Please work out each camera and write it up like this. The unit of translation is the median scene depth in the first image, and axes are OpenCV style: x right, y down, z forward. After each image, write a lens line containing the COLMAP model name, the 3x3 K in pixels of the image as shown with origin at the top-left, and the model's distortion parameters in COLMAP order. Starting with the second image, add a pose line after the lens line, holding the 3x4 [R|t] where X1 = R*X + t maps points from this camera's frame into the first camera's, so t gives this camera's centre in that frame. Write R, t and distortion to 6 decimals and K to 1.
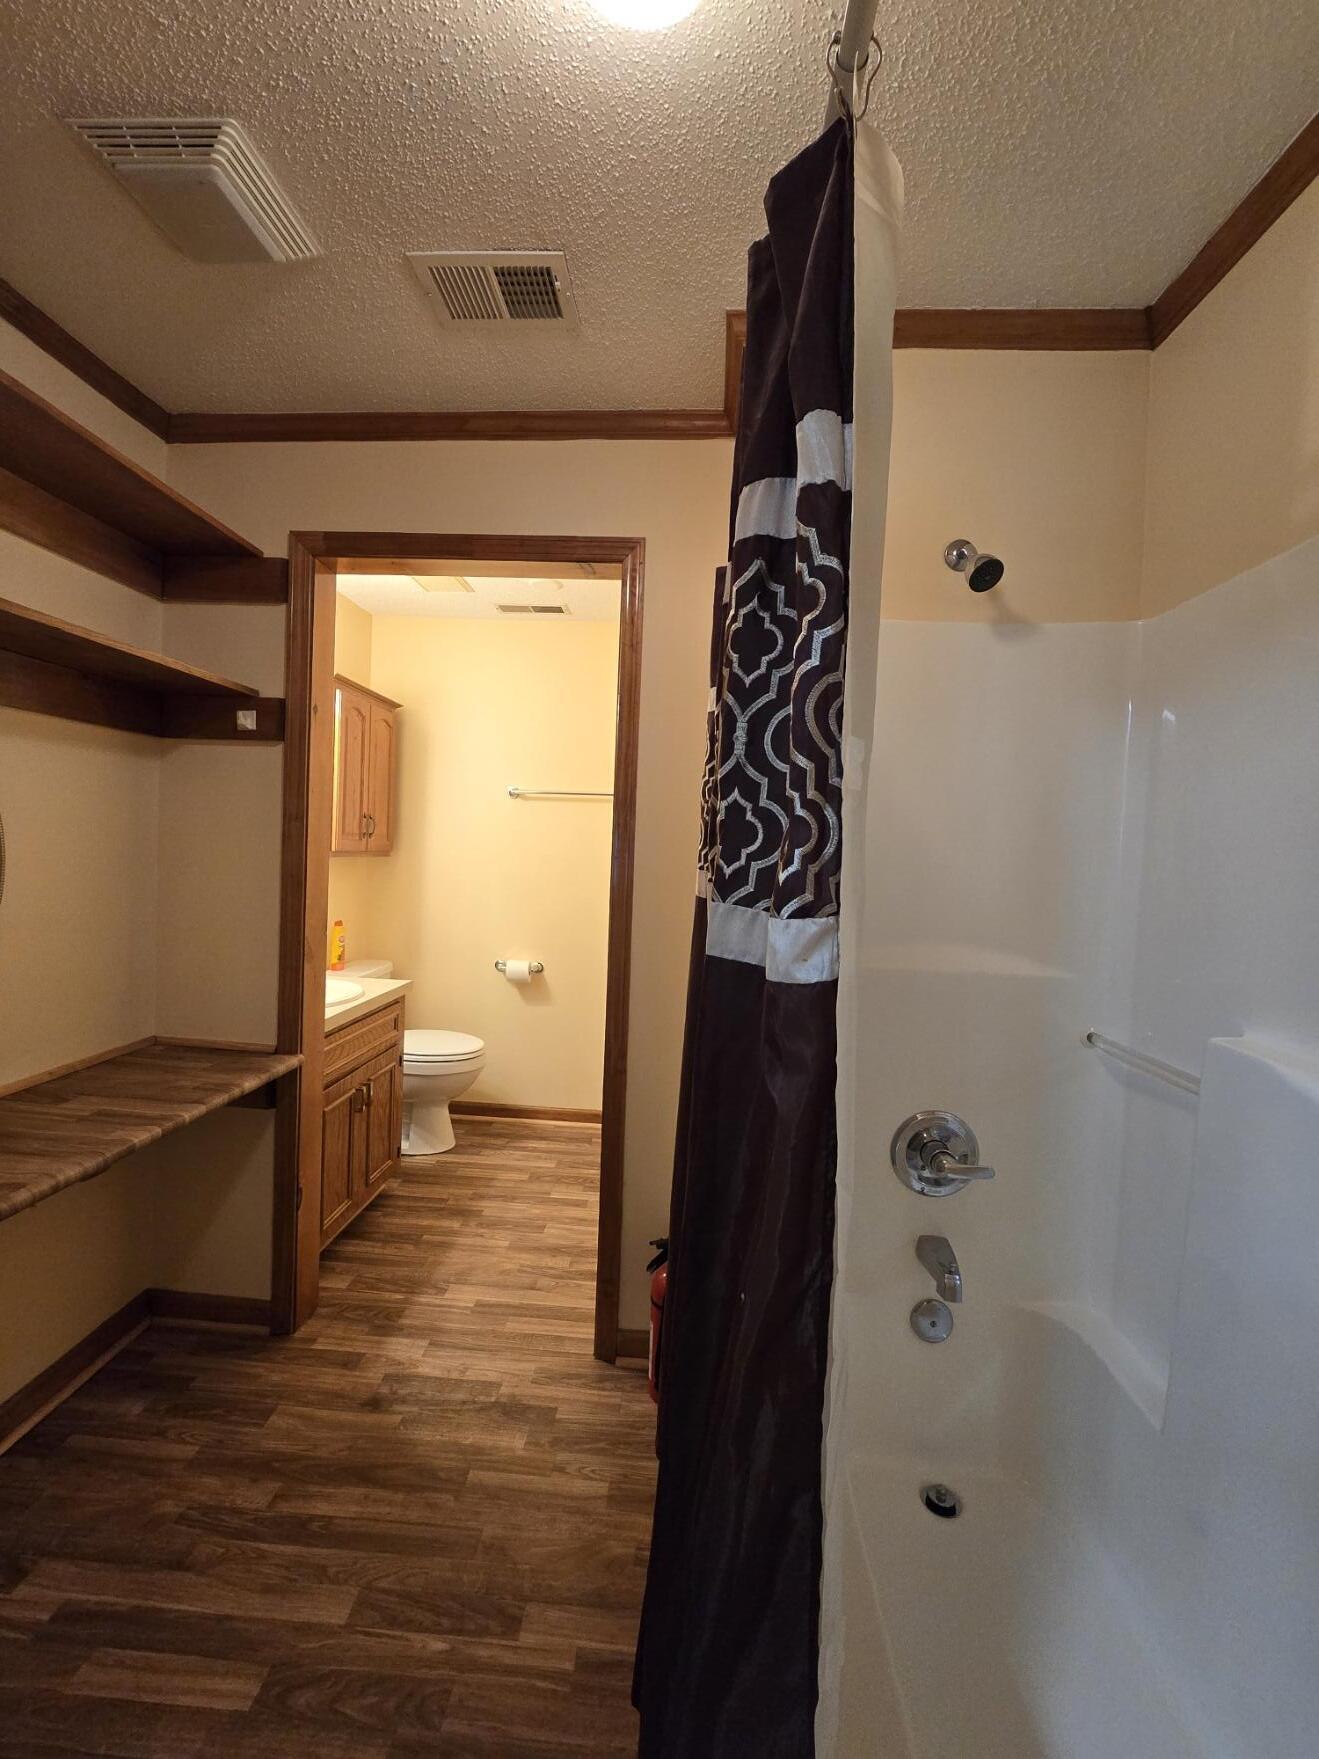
lens RADIAL K [[722.1, 0, 658.7], [0, 722.1, 873.8], [0, 0, 1]] dist [-0.001181, -0.000031]
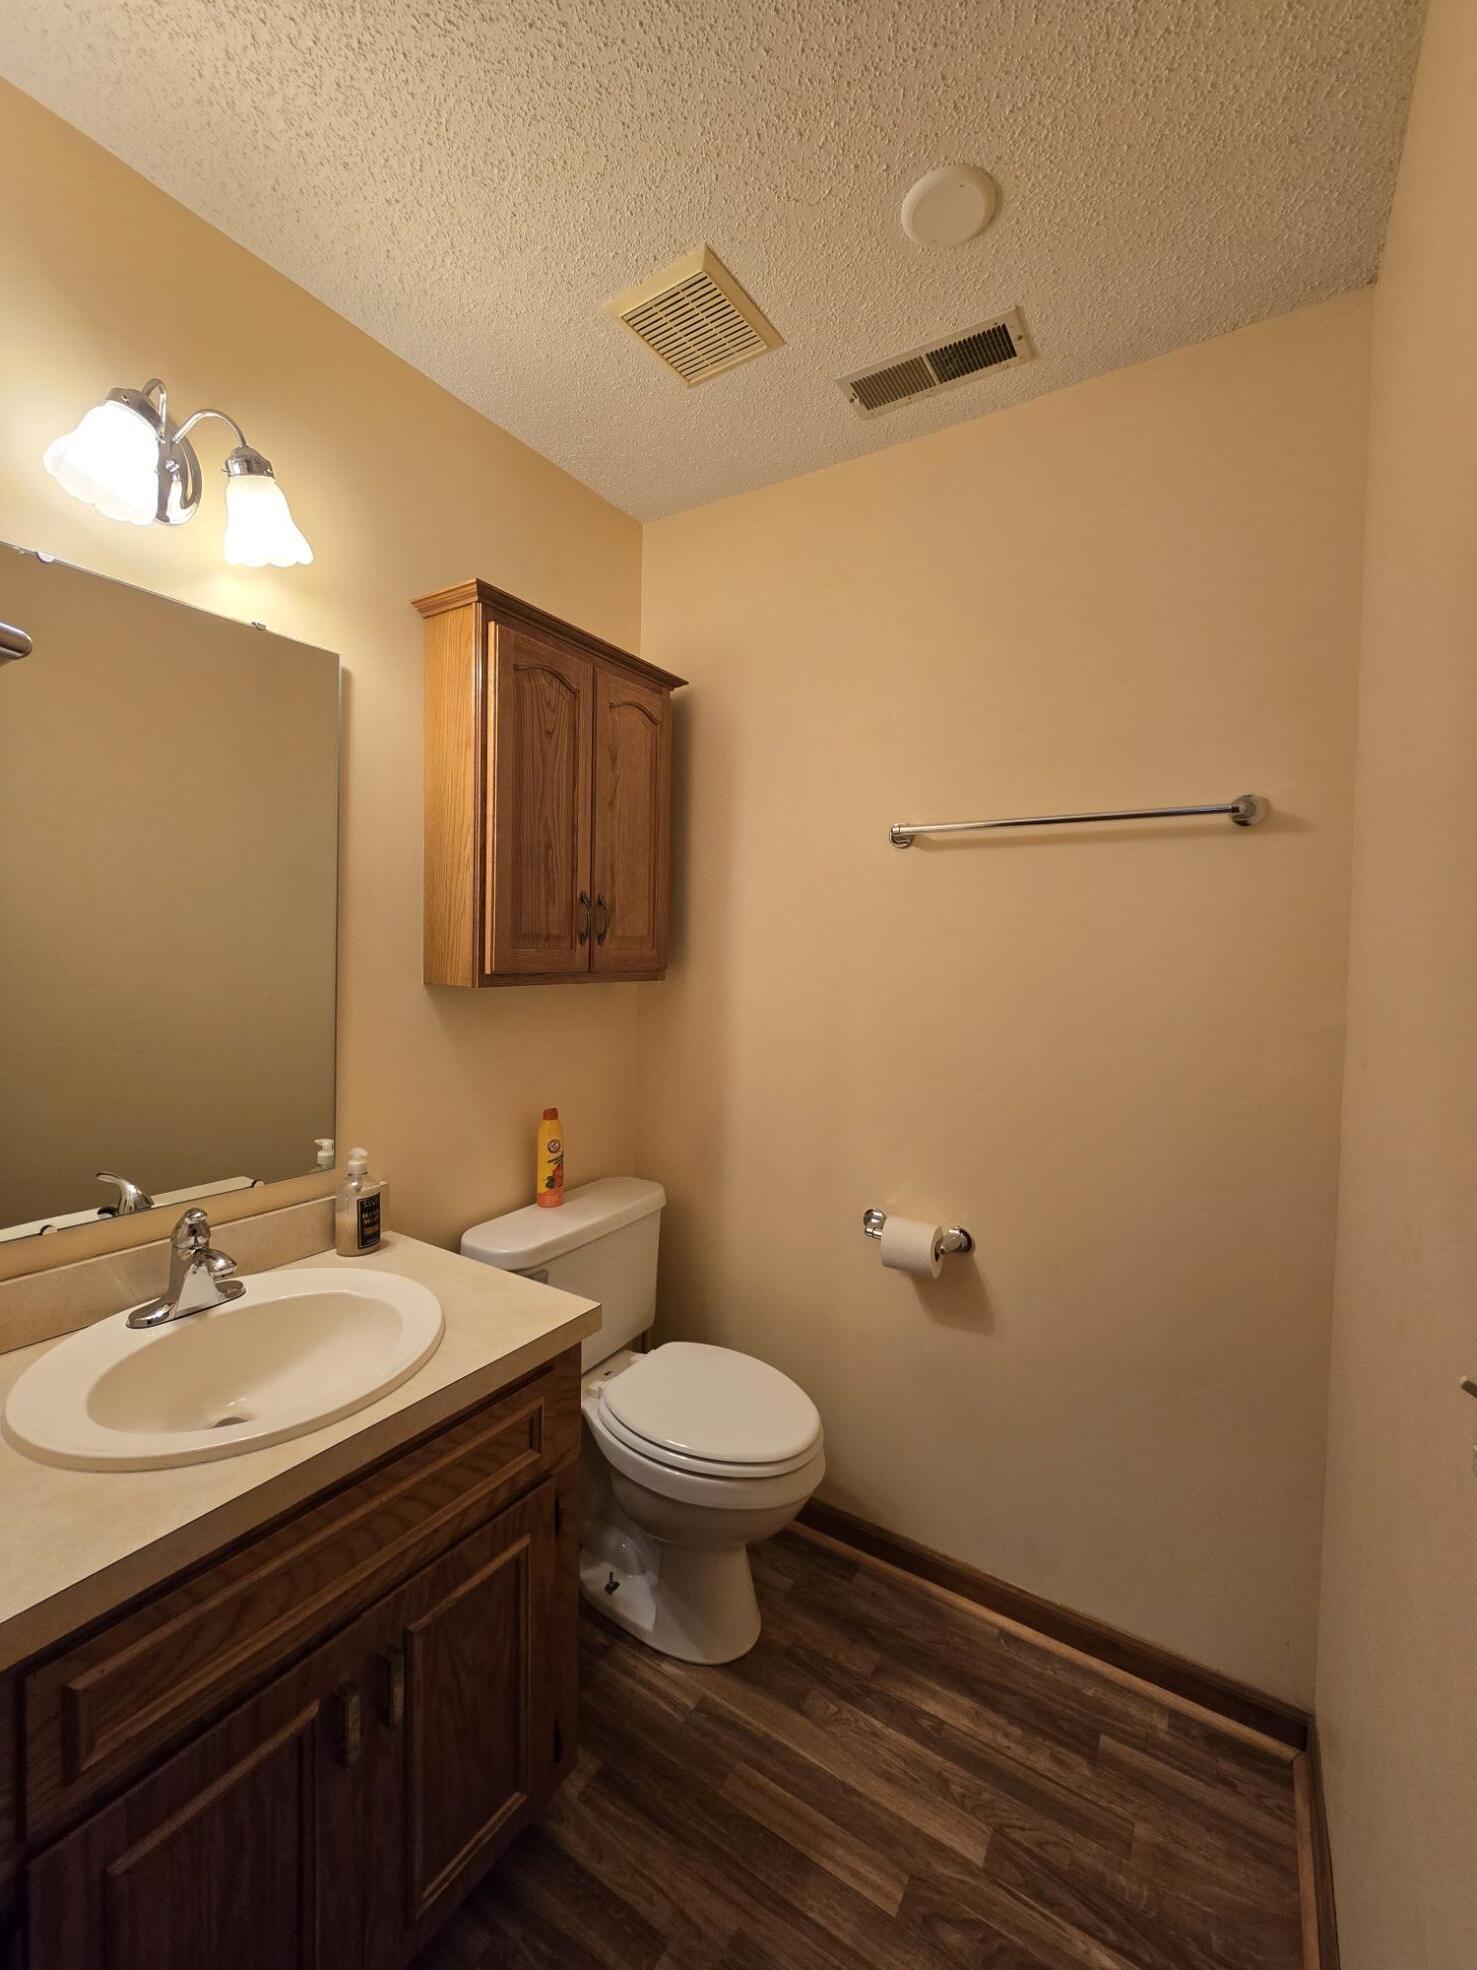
lens RADIAL K [[789.4, 0, 738.5], [0, 789.4, 972.2], [0, 0, 1]] dist [-0.001827, 0.000050]
pose [[0.870299, -0.004734, -0.492500, -0.103902], [-0.002544, 0.999897, -0.014106, -0.045097], [0.492516, 0.013530, 0.870198, 1.098503]]
